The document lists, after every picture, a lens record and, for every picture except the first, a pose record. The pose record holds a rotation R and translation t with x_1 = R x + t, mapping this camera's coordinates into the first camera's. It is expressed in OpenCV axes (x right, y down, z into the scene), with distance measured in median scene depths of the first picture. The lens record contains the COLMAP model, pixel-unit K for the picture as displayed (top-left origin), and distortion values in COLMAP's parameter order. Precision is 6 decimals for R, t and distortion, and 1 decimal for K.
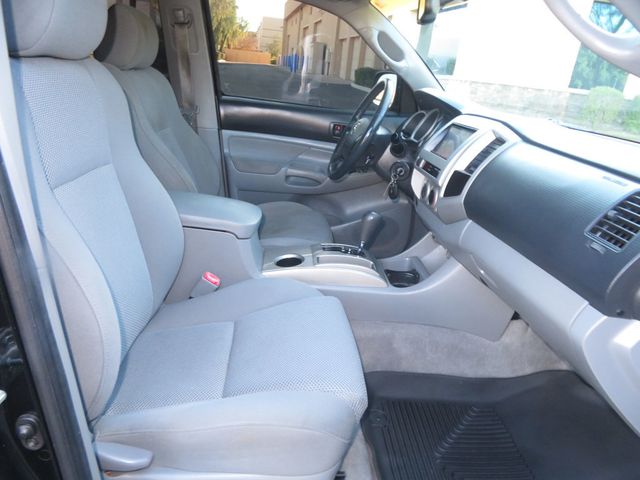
lens RADIAL K [[464.2, 0, 313.2], [0, 464.2, 233.5], [0, 0, 1]] dist [-0.008939, 0.009666]
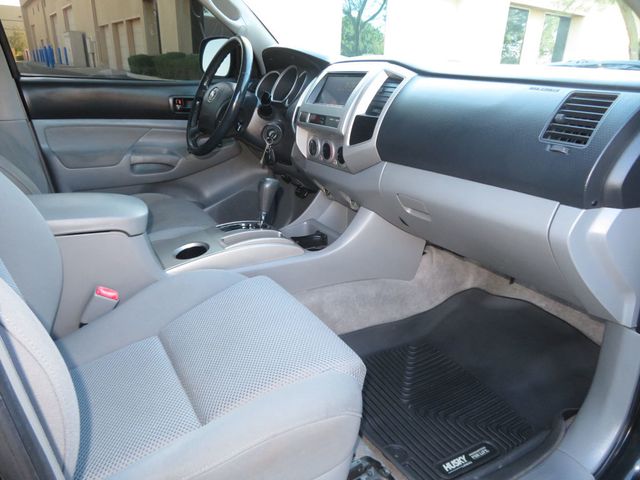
lens RADIAL K [[464.2, 0, 309.2], [0, 464.2, 238.2], [0, 0, 1]] dist [-0.008939, 0.009666]
pose [[0.898186, -0.220228, 0.380476, -0.184697], [0.206358, 0.975407, 0.077441, 0.015358], [-0.388174, 0.008957, 0.921543, 0.135778]]
